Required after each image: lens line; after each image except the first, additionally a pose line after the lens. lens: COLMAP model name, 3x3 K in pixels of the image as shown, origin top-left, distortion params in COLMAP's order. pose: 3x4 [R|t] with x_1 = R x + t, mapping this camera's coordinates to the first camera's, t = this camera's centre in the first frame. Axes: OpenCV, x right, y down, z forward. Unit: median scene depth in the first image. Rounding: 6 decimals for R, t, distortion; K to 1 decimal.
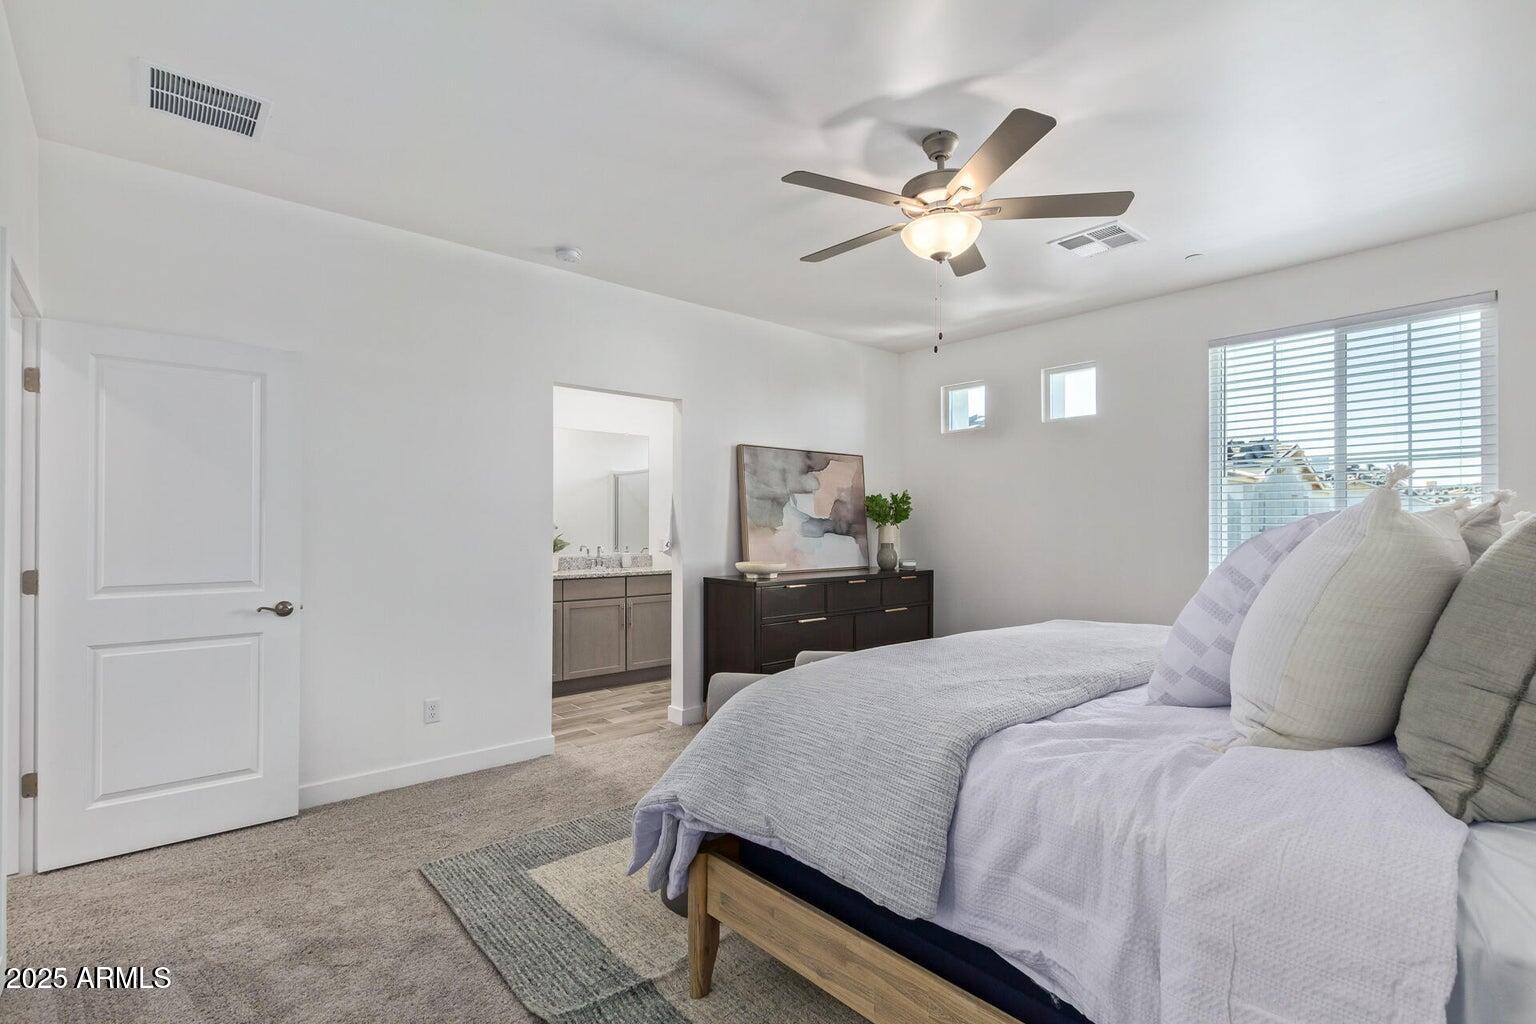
lens RADIAL K [[706.5, 0, 758.4], [0, 706.5, 512.6], [0, 0, 1]] dist [0.003505, 0.000317]
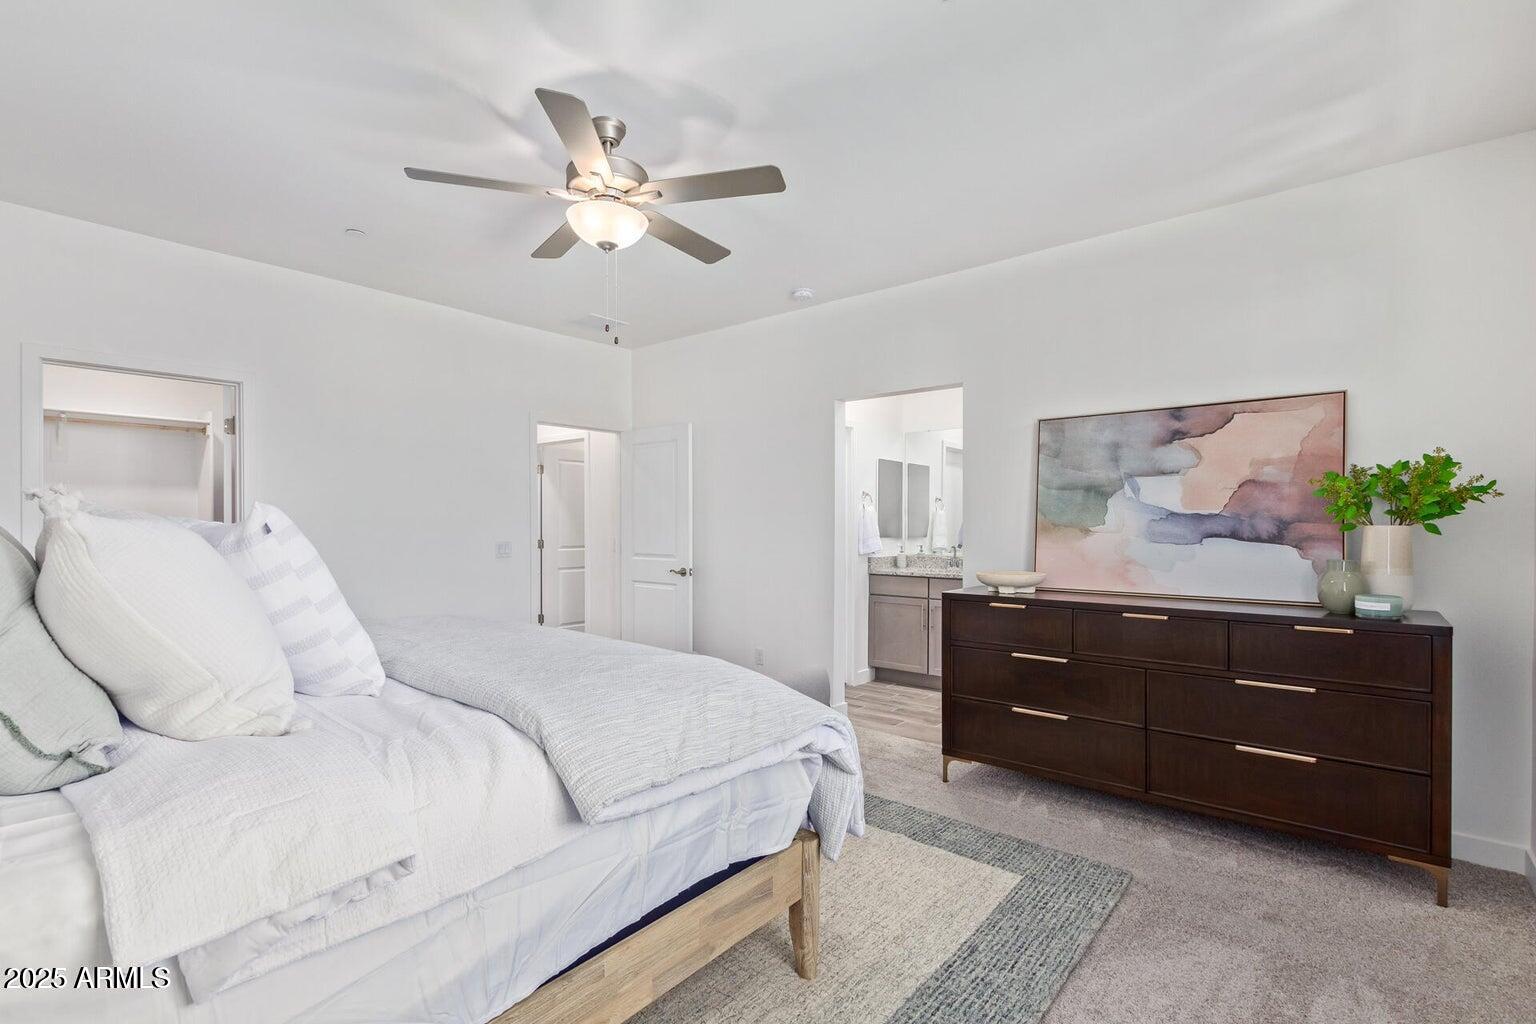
lens RADIAL K [[706.5, 0, 759.1], [0, 706.5, 523.7], [0, 0, 1]] dist [0.003505, 0.000317]
pose [[0.169481, 0.000563, -0.985533, 0.639052], [0.017764, 0.999836, 0.003626, 0.008063], [0.985373, -0.018122, 0.169443, 0.529905]]
